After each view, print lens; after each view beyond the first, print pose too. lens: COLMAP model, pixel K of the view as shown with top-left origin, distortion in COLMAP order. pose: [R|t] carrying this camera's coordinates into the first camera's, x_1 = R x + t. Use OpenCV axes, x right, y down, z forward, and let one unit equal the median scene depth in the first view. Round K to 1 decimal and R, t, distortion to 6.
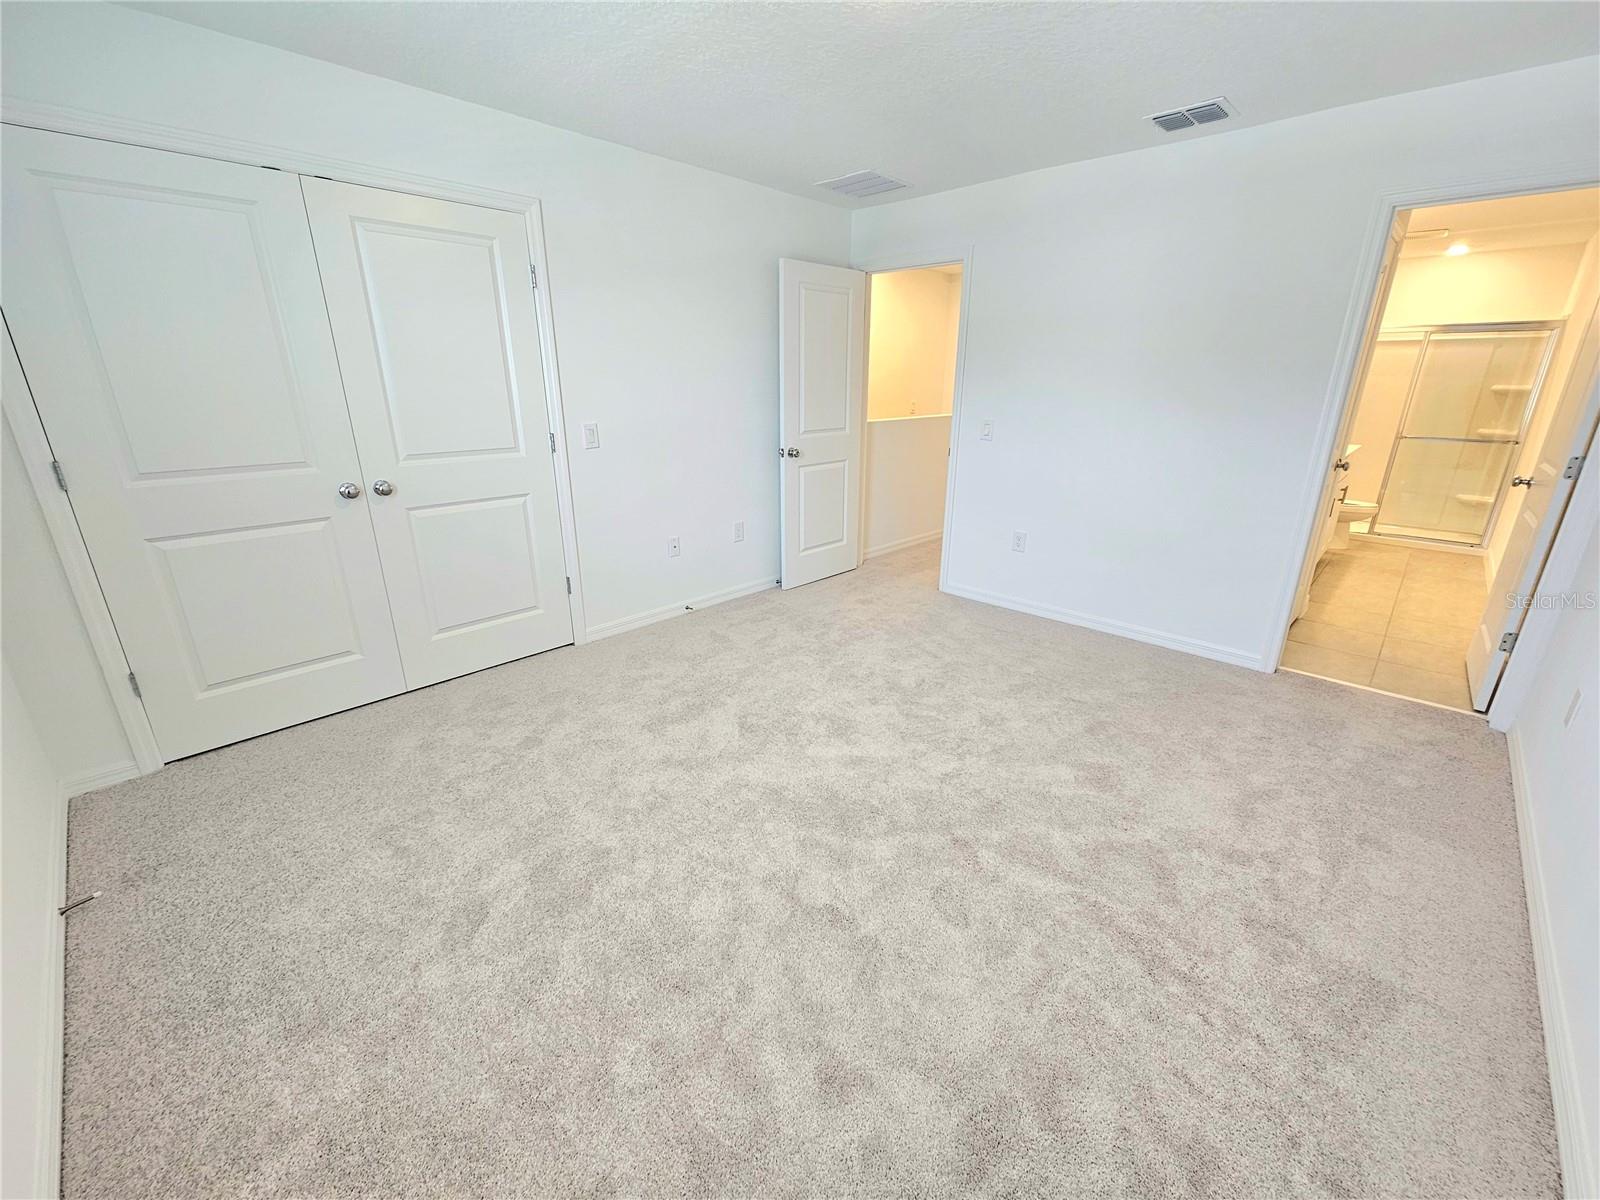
lens RADIAL K [[655.4, 0, 802.6], [0, 655.4, 599.2], [0, 0, 1]] dist [-0.000664, 0.000656]
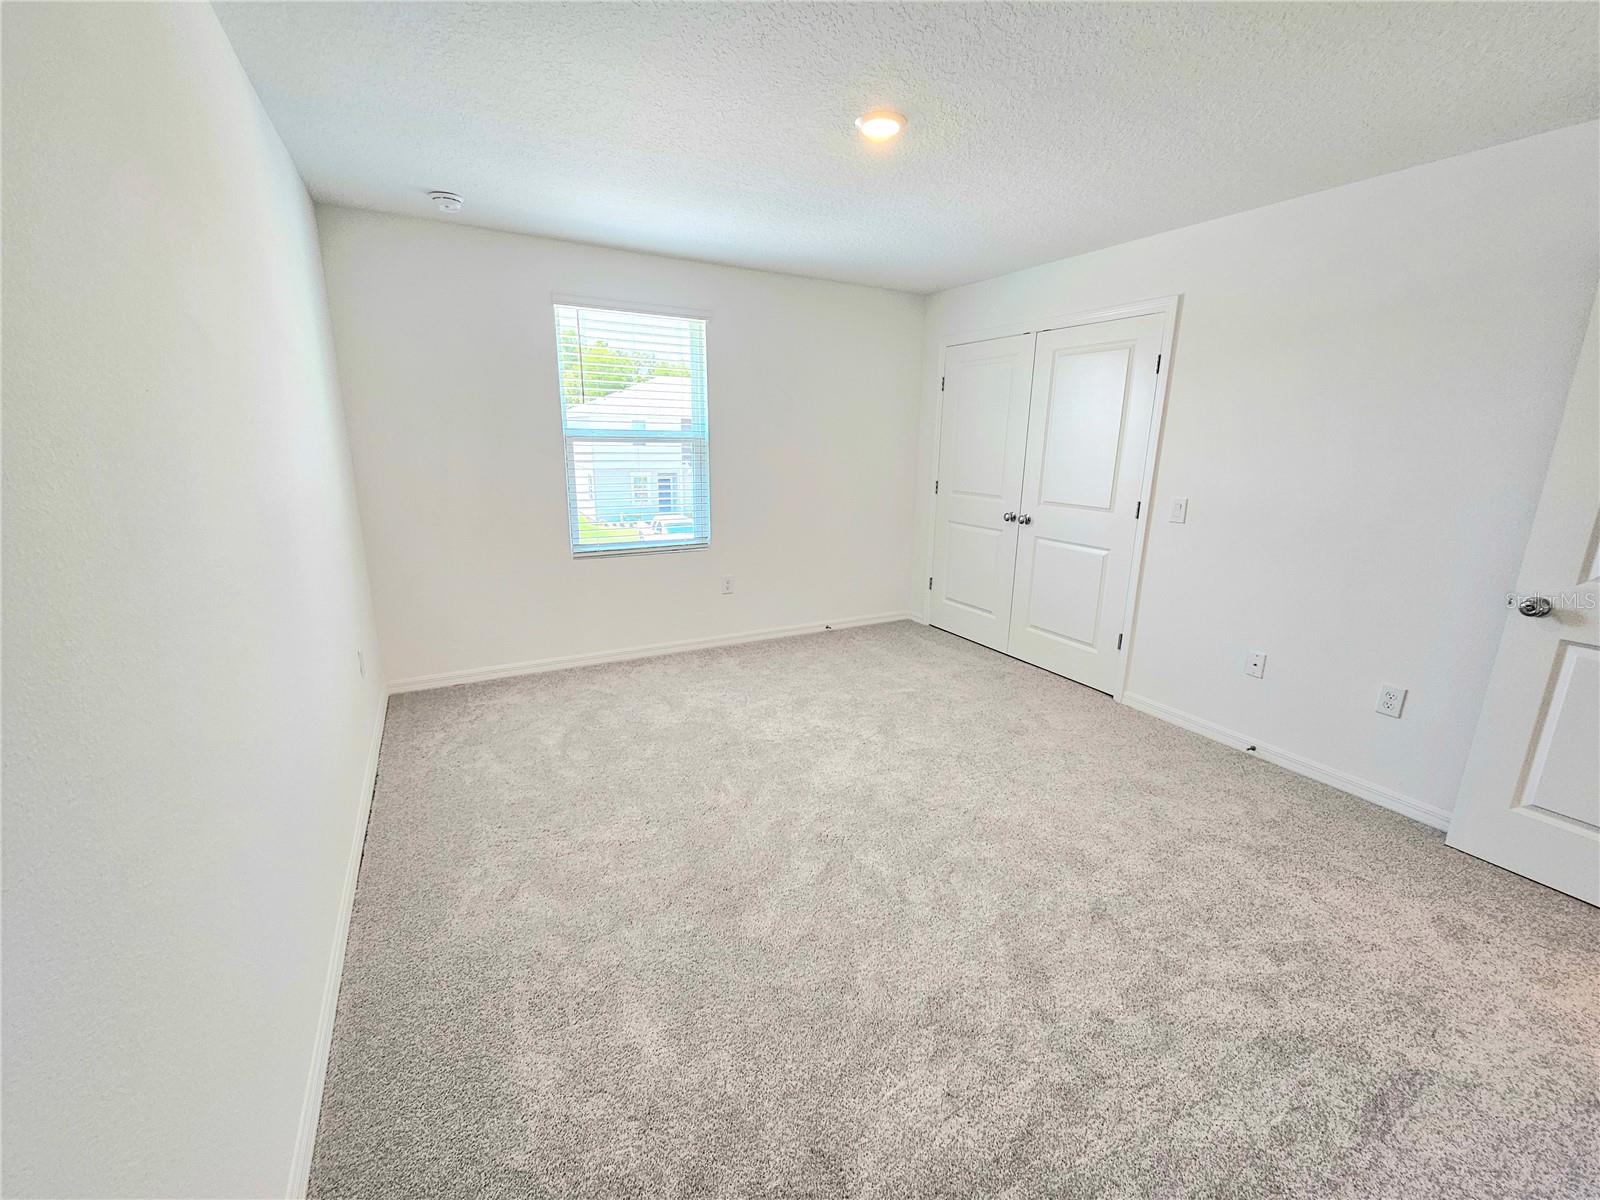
lens RADIAL K [[655.4, 0, 801.6], [0, 655.4, 592.1], [0, 0, 1]] dist [-0.000664, 0.000656]
pose [[-0.308212, 0.203687, -0.929256, 0.730595], [-0.326534, 0.894814, 0.304441, -0.234189], [0.893522, 0.397266, -0.209281, 0.689505]]
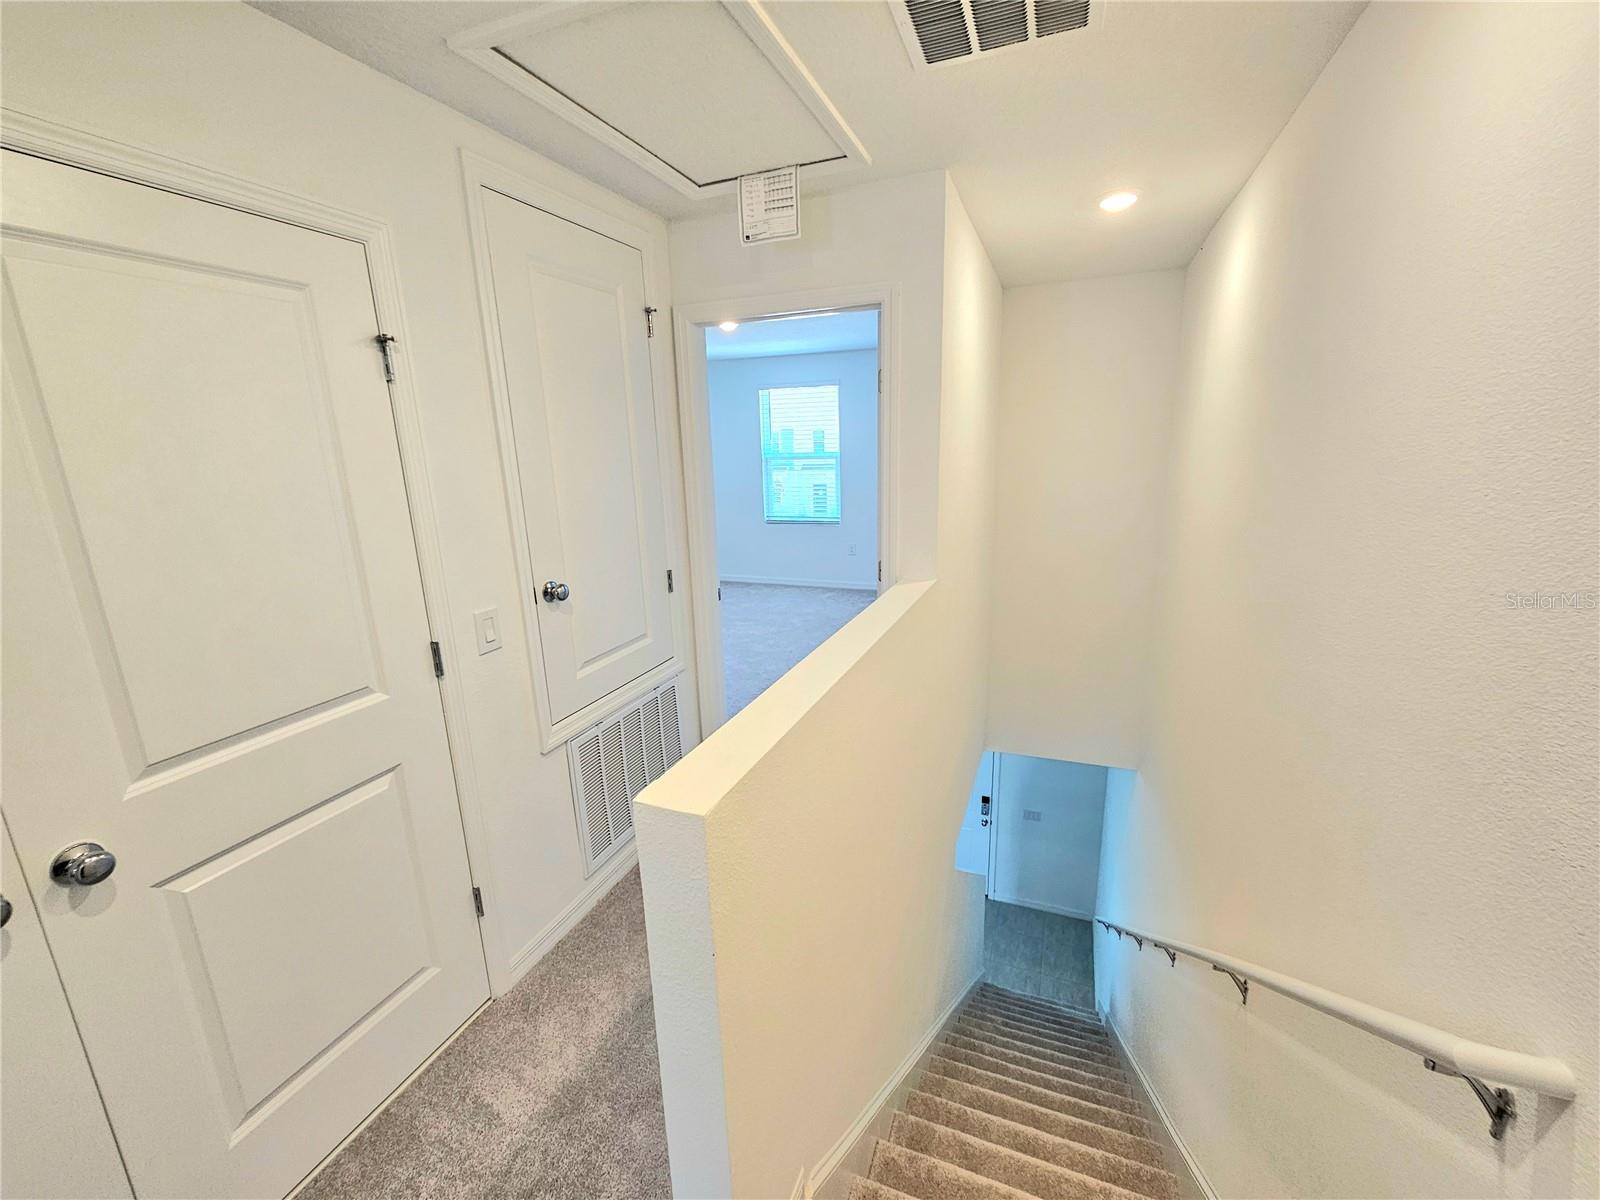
lens RADIAL K [[655.4, 0, 803.9], [0, 655.4, 599.8], [0, 0, 1]] dist [-0.000664, 0.000656]
pose [[-0.929547, 0.100150, -0.354840, 0.437344], [-0.104070, 0.852002, 0.513091, -0.698122], [0.353711, 0.513870, -0.781554, 1.898789]]
